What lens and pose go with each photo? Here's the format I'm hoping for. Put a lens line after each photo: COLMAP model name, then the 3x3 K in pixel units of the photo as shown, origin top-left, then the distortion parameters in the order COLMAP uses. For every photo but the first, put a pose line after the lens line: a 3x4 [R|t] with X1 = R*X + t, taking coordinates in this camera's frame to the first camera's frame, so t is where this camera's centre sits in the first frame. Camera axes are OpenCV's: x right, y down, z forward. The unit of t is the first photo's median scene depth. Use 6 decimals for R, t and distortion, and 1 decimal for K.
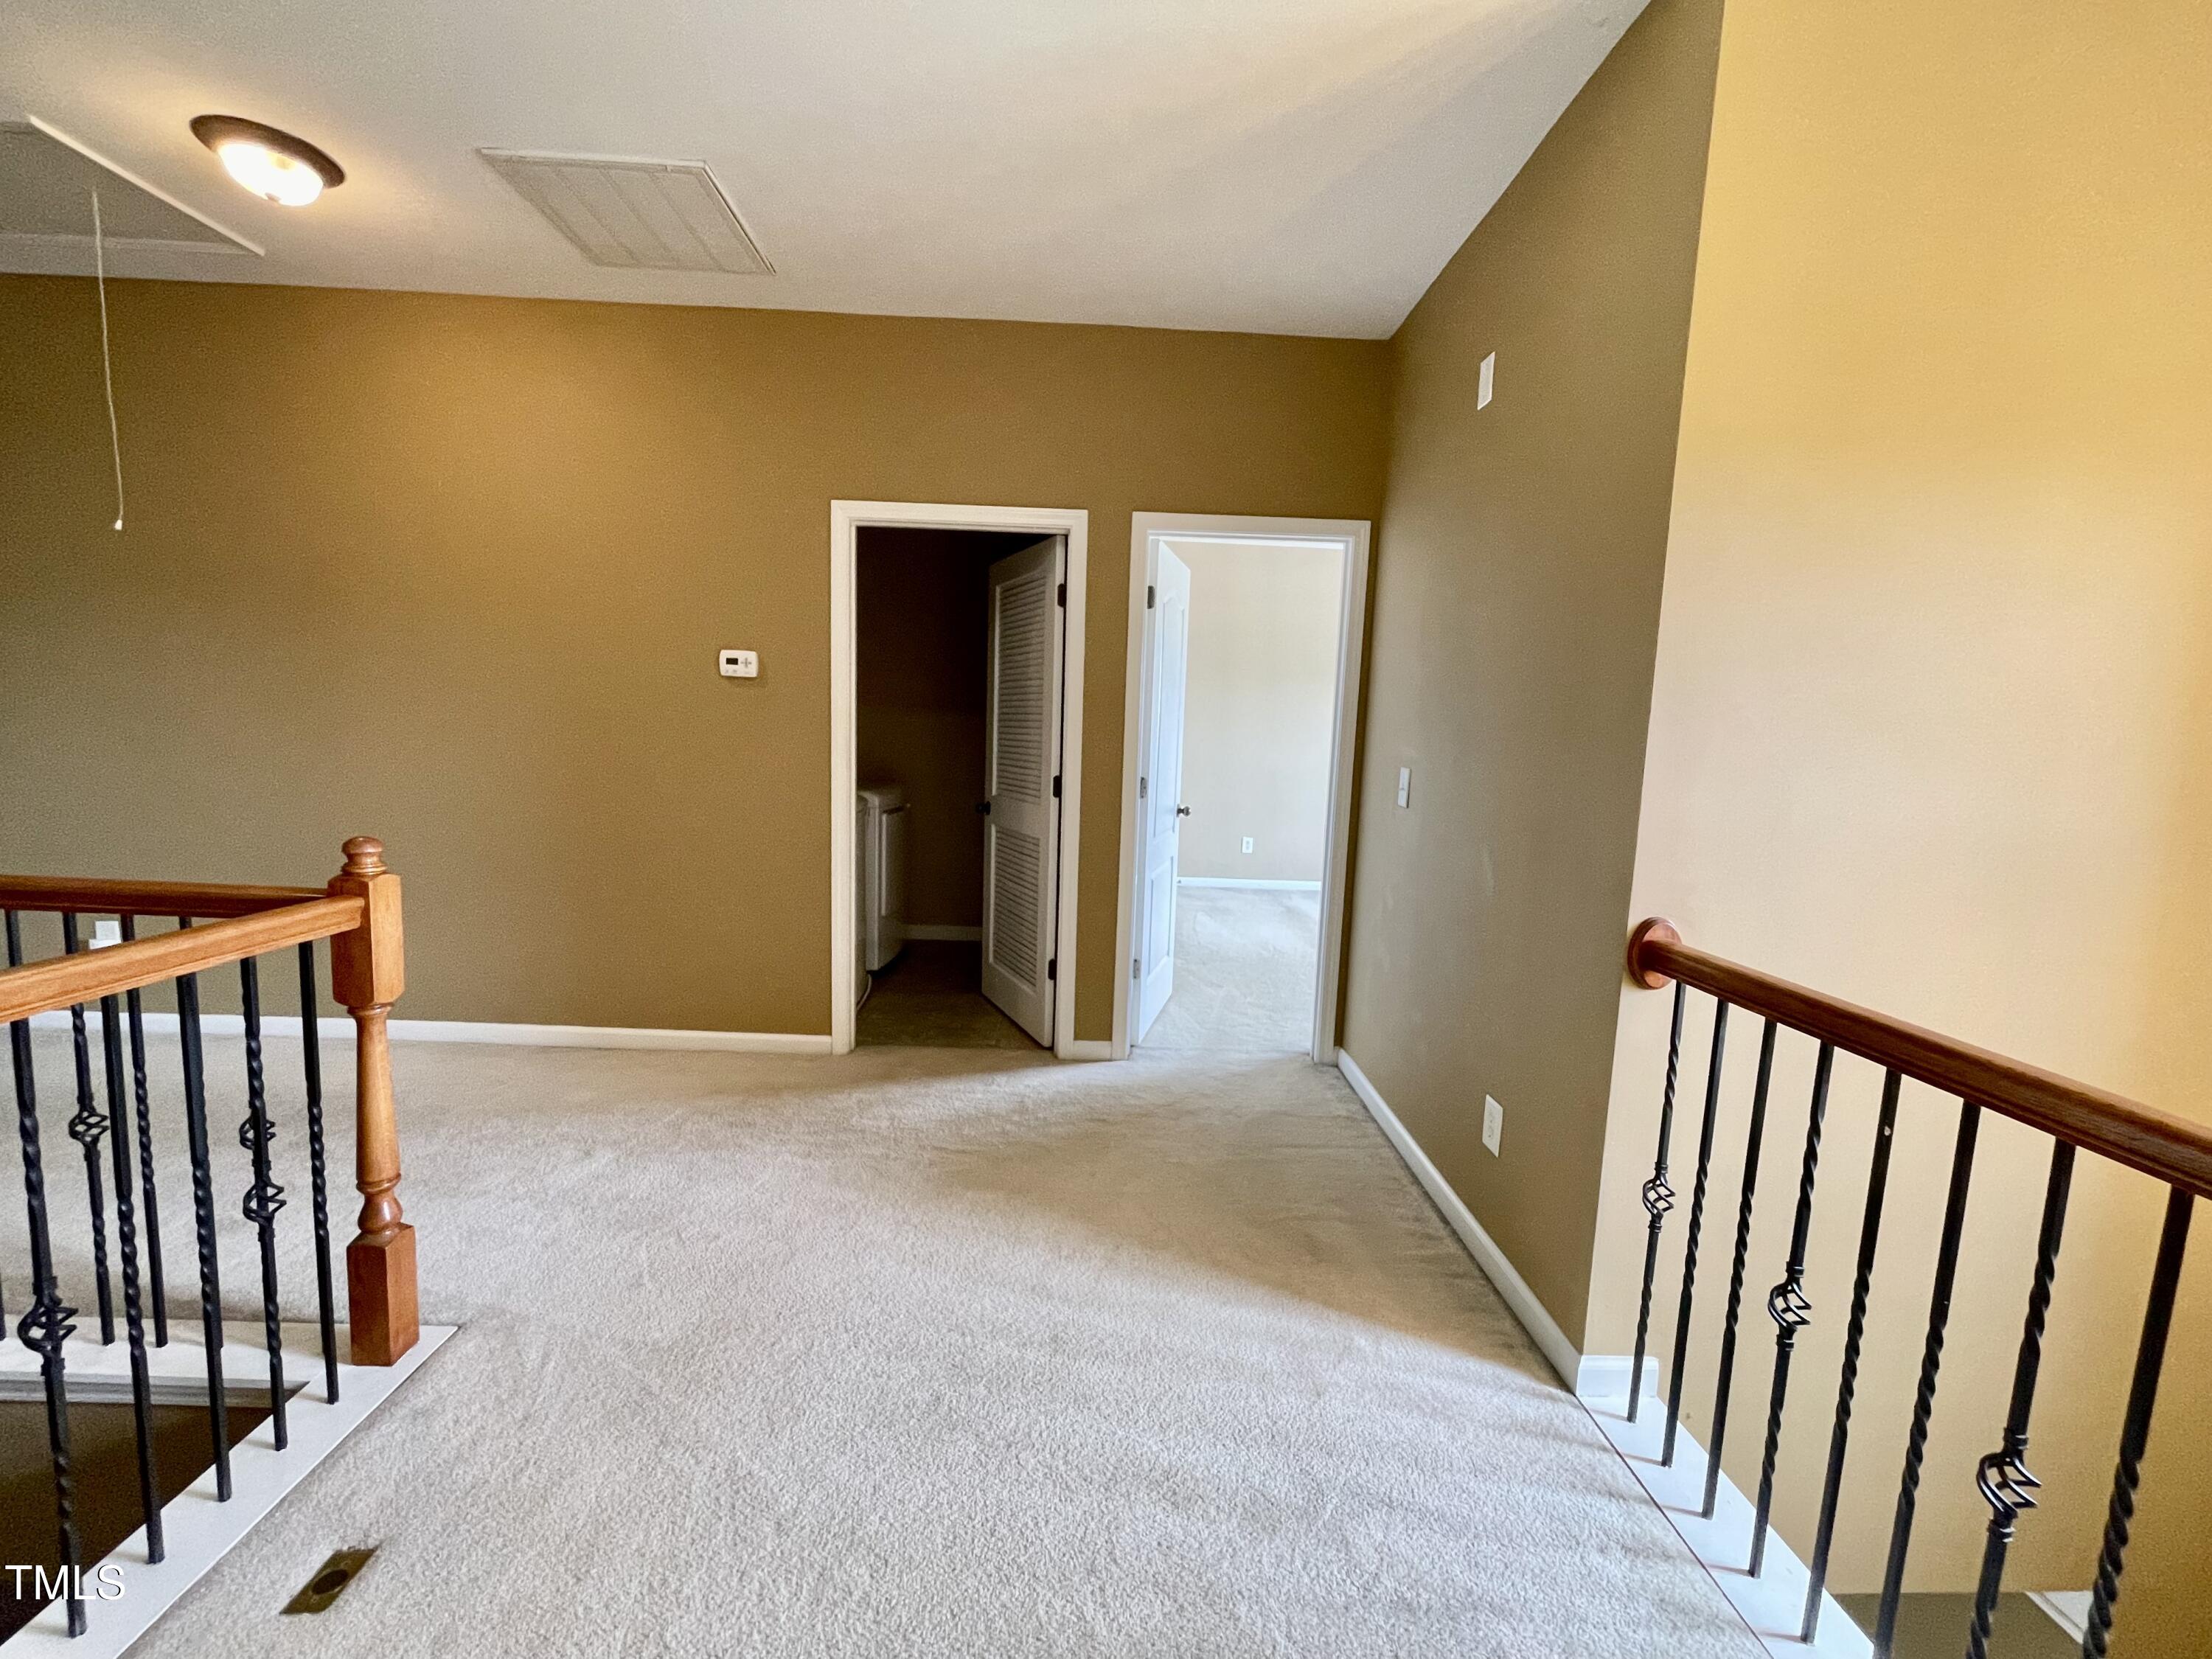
lens RADIAL K [[901.4, 0, 1102.7], [0, 901.4, 826.3], [0, 0, 1]] dist [0.000041, 0.001027]
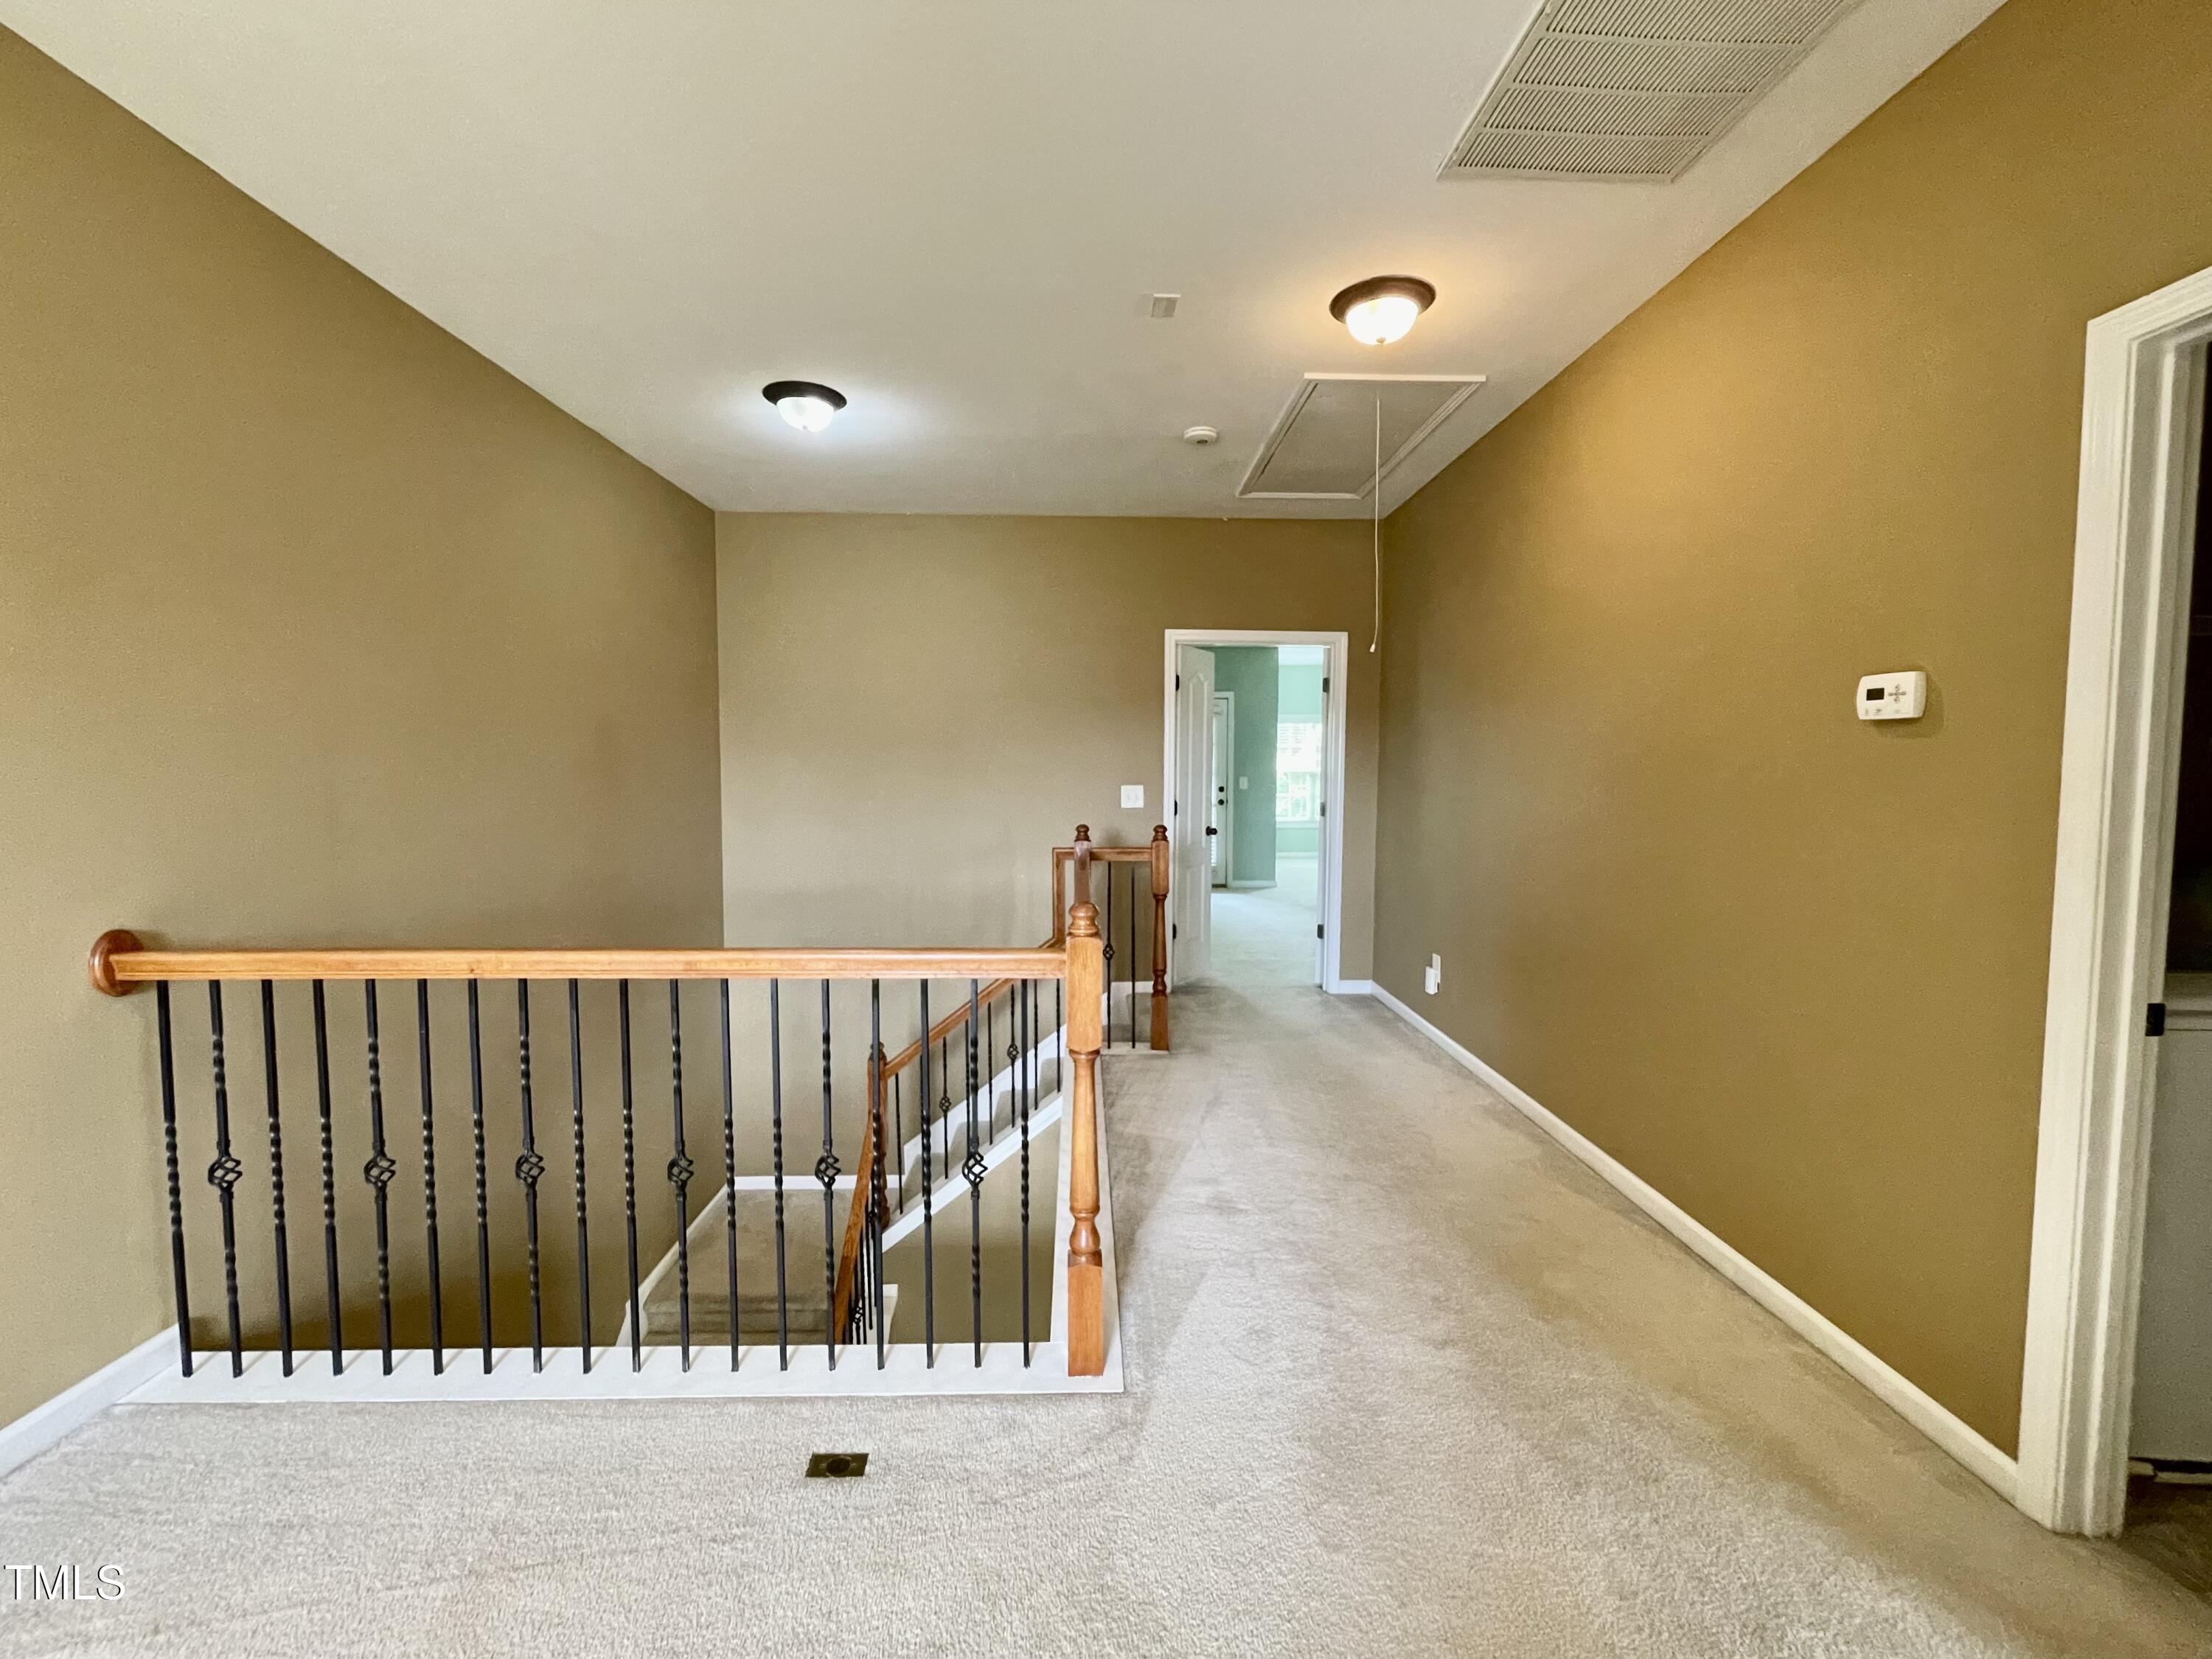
lens RADIAL K [[876.7, 0, 1106.0], [0, 876.7, 829.5], [0, 0, 1]] dist [0.001223, -0.008373]
pose [[-0.023890, 0.045826, -0.998664, 0.160611], [-0.093410, 0.994476, 0.047868, -0.082697], [0.995341, 0.094428, -0.019477, 0.559480]]
